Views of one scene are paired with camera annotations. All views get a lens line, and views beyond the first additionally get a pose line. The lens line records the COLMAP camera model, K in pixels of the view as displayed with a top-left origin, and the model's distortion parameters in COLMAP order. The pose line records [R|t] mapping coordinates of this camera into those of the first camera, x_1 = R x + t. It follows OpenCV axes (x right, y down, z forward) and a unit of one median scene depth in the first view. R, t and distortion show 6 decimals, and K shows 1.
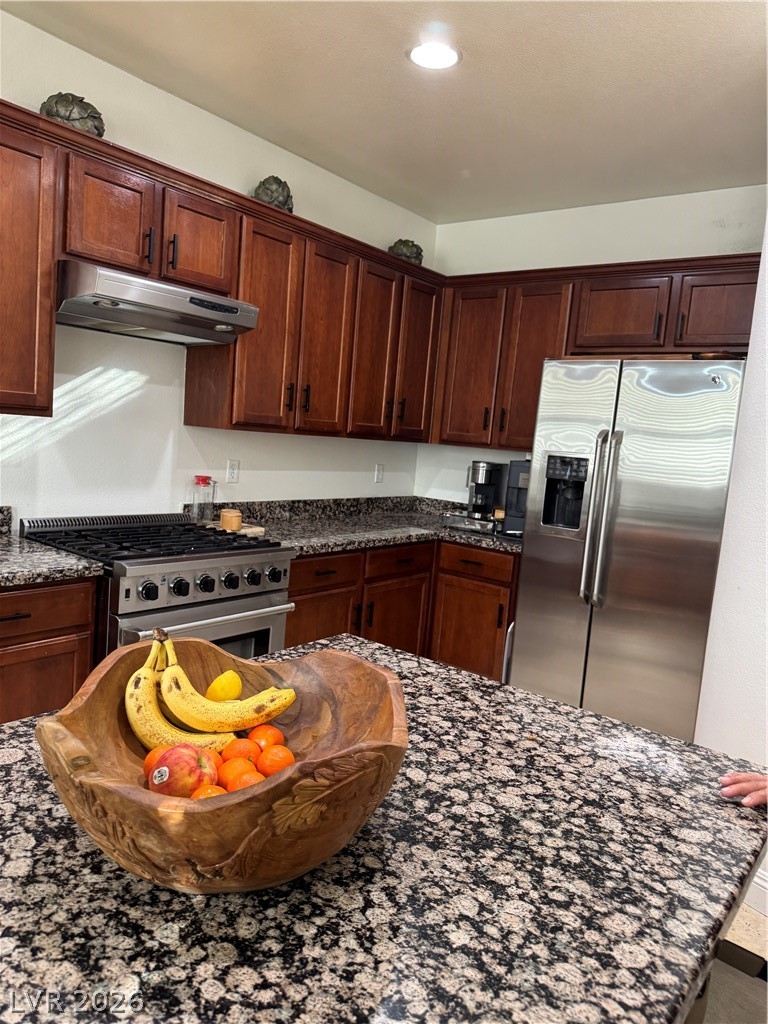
lens RADIAL K [[724.3, 0, 373.5], [0, 724.3, 516.1], [0, 0, 1]] dist [0.012352, -0.015410]
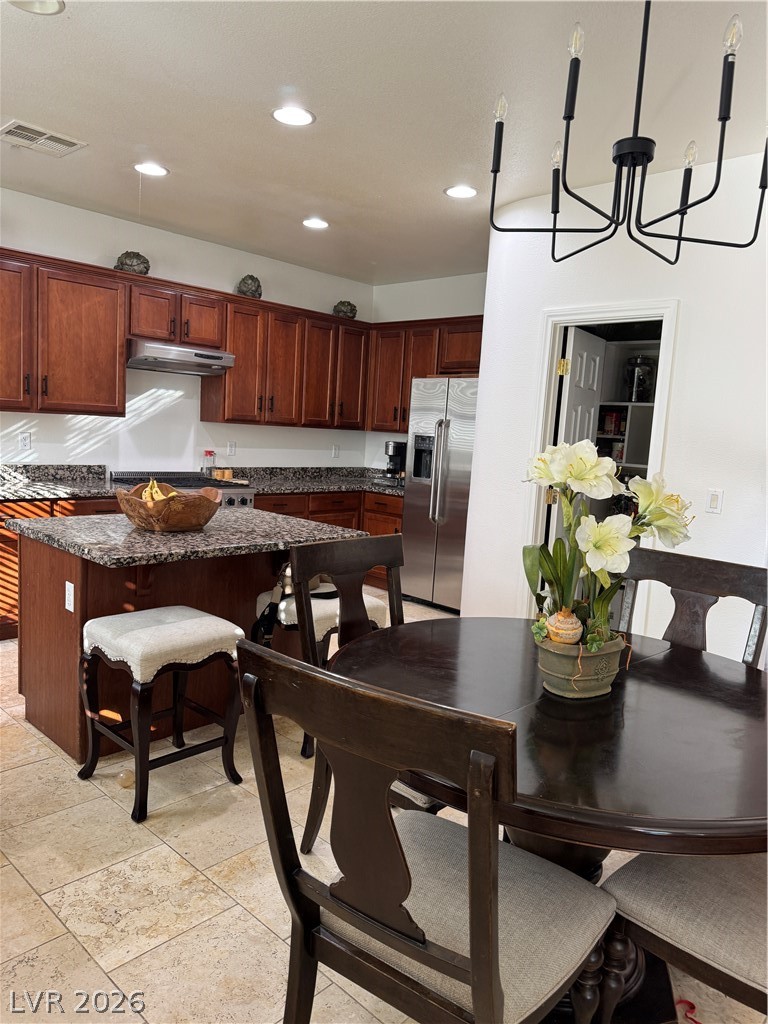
lens RADIAL K [[724.3, 0, 389.1], [0, 724.3, 520.8], [0, 0, 1]] dist [0.012352, -0.015410]
pose [[0.996685, -0.008477, -0.080915, 0.324238], [0.009134, 0.999928, 0.007747, 0.102408], [0.080844, -0.008461, 0.996691, -0.687589]]
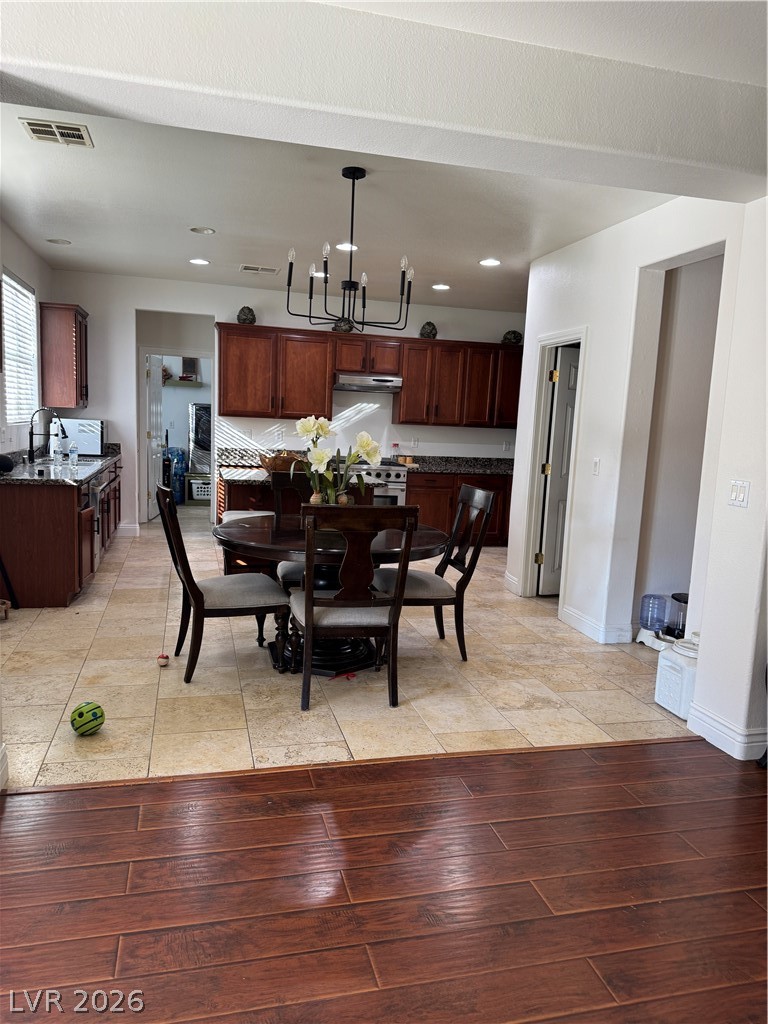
lens RADIAL K [[724.3, 0, 382.5], [0, 724.3, 511.7], [0, 0, 1]] dist [0.012352, -0.015410]
pose [[0.797488, 0.032717, -0.602447, 1.256667], [-0.052235, 0.998523, -0.014919, 0.223055], [0.601069, 0.043366, 0.798020, -1.041540]]
